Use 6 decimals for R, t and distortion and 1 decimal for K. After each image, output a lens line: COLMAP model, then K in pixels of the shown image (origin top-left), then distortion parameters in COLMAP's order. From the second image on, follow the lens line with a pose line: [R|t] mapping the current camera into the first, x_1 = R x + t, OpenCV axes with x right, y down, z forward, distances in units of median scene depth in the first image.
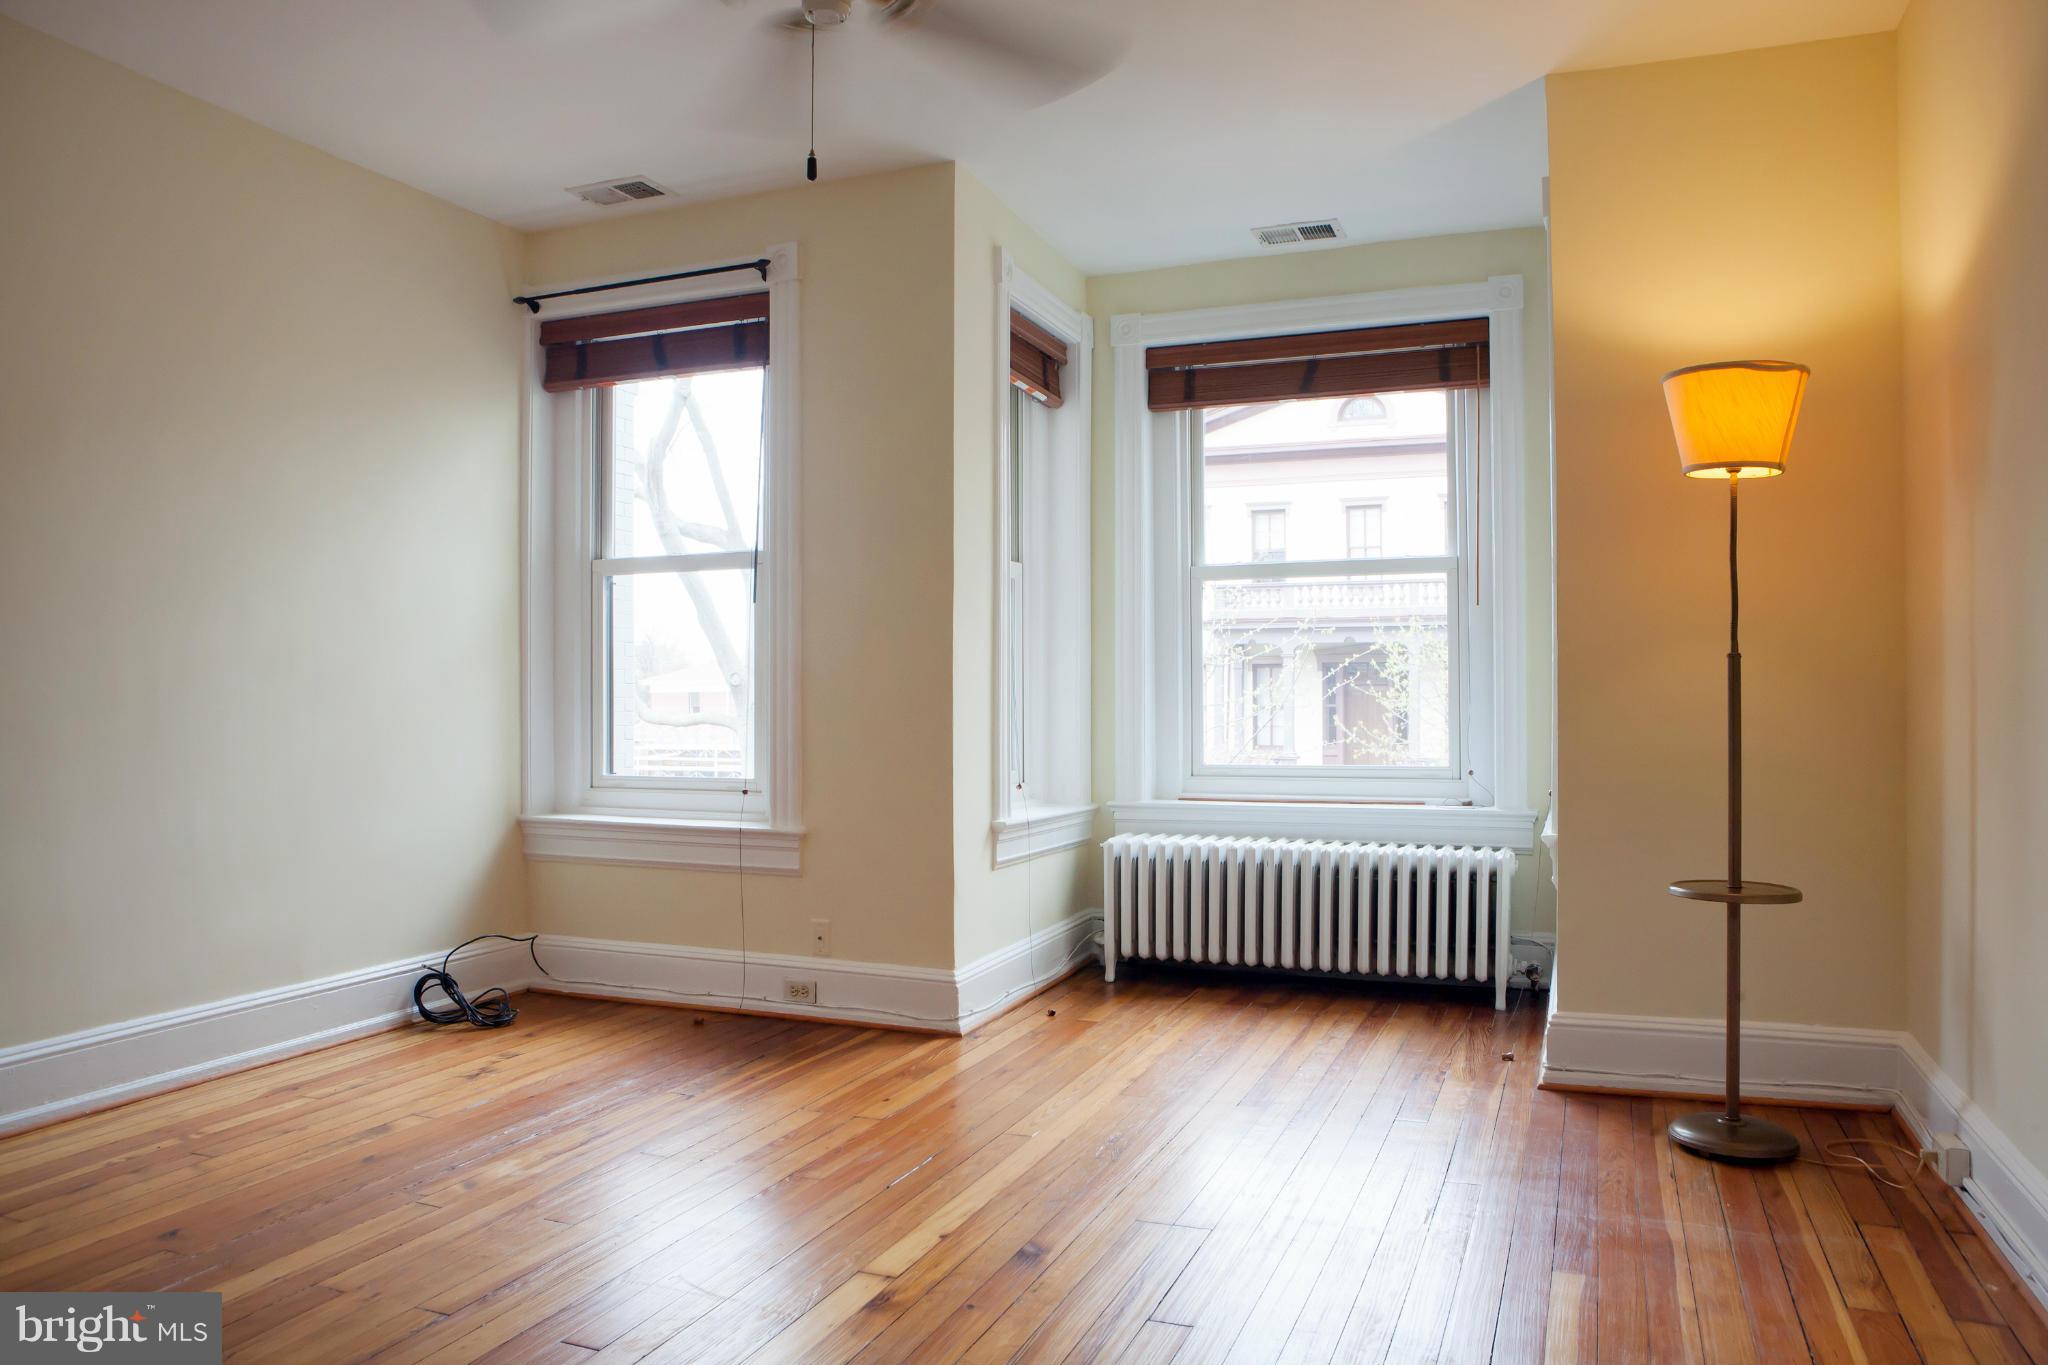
lens RADIAL K [[1415.2, 0, 1024.7], [0, 1415.2, 675.9], [0, 0, 1]] dist [-0.082563, 0.059836]
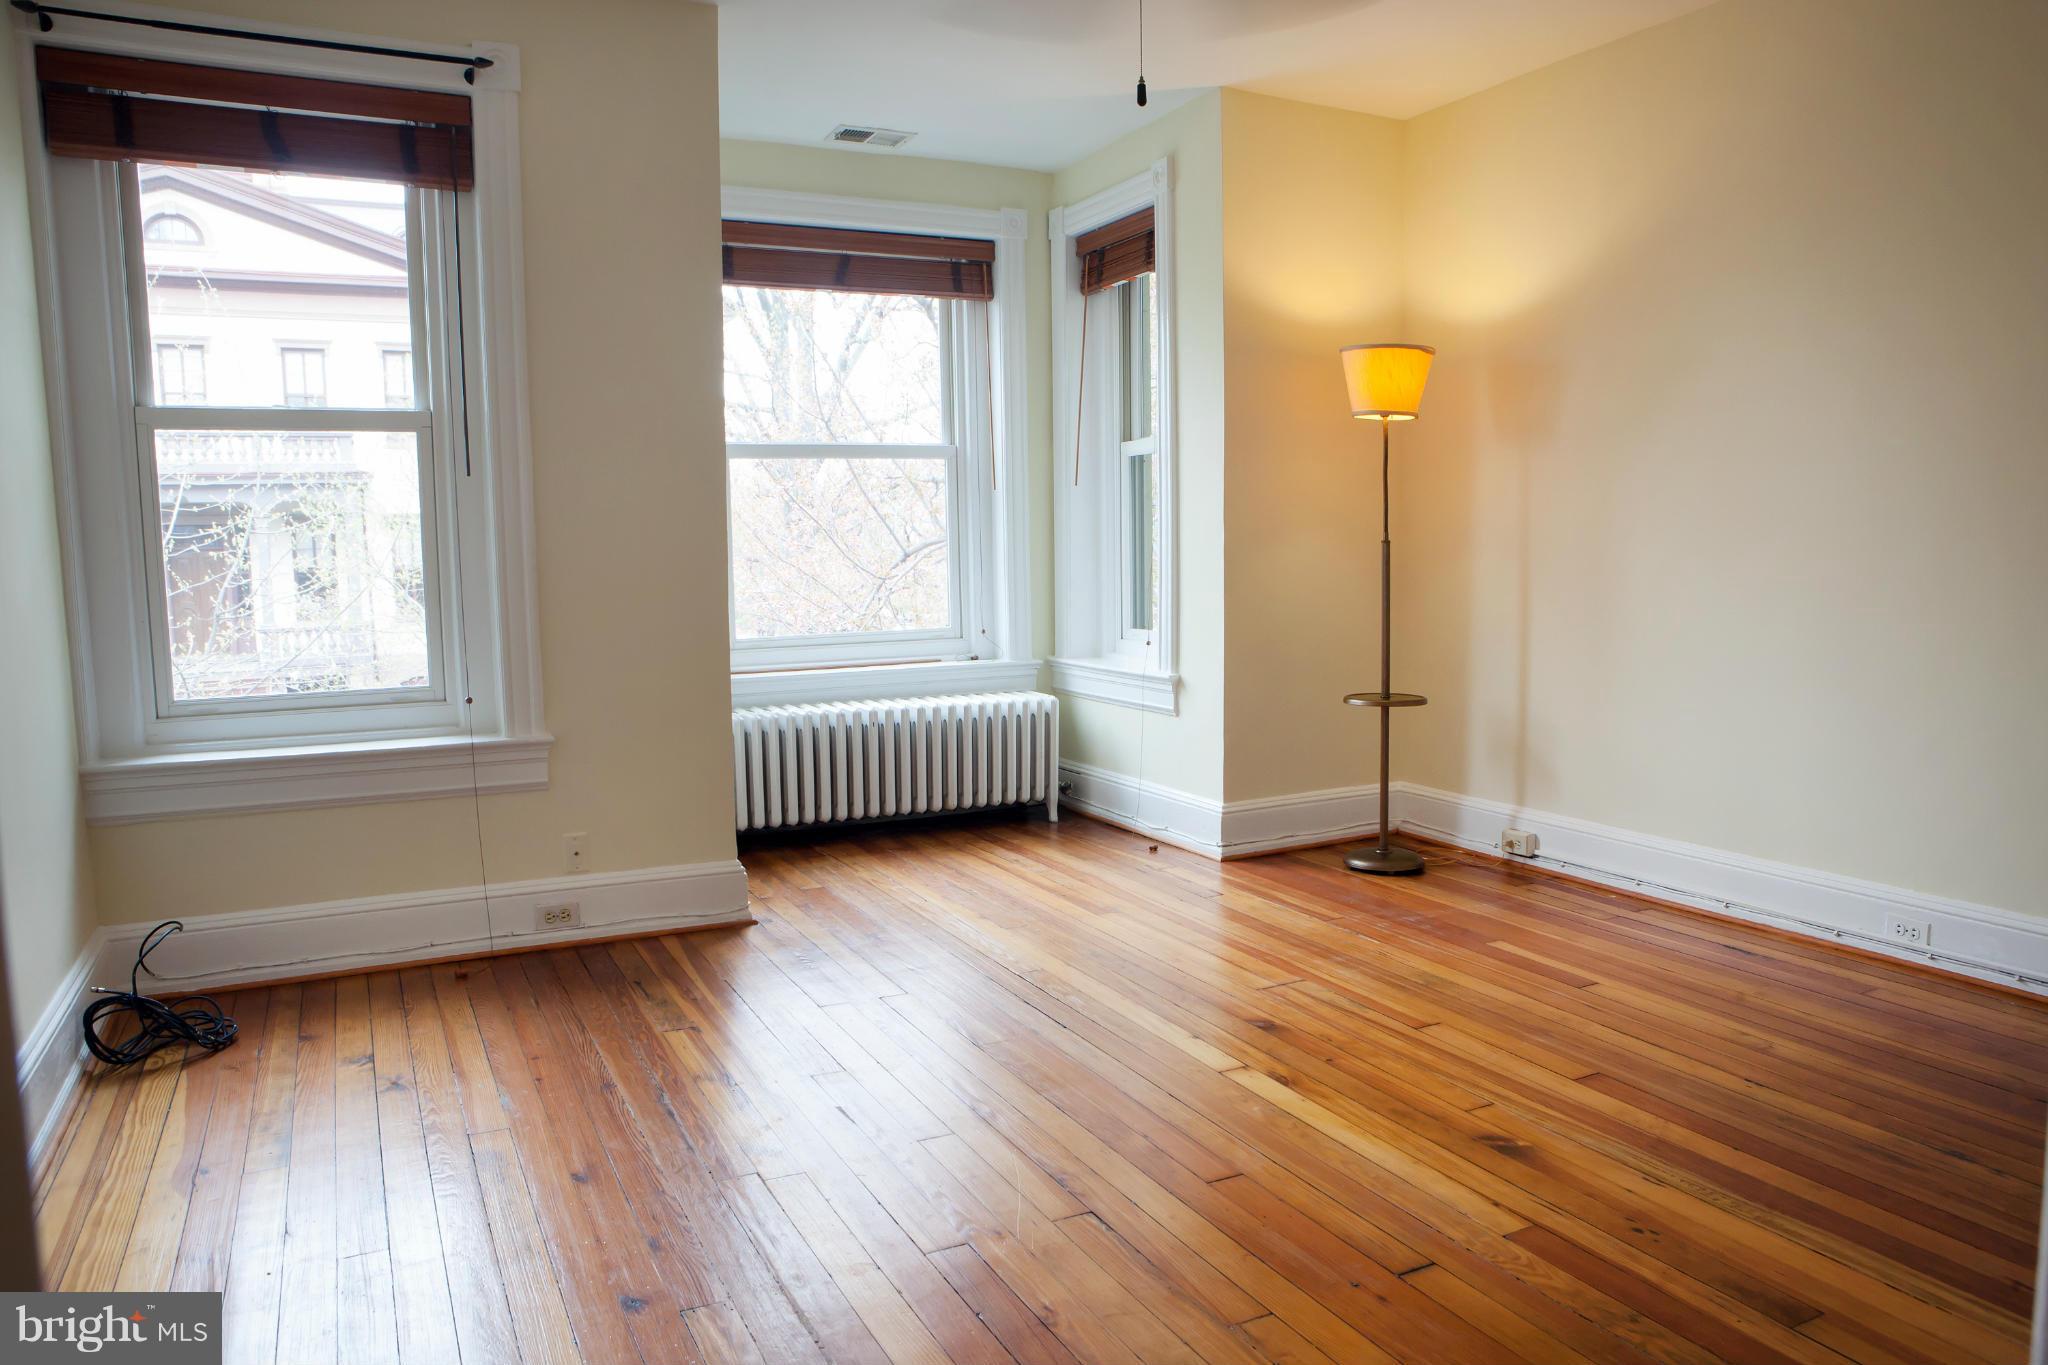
lens RADIAL K [[1399.3, 0, 1055.8], [0, 1399.3, 690.1], [0, 0, 1]] dist [-0.092179, 0.061847]
pose [[0.657801, -0.087393, 0.748105, -0.591921], [0.000009, 0.993247, 0.116022, -0.021008], [-0.753192, -0.076313, 0.653359, 0.193567]]
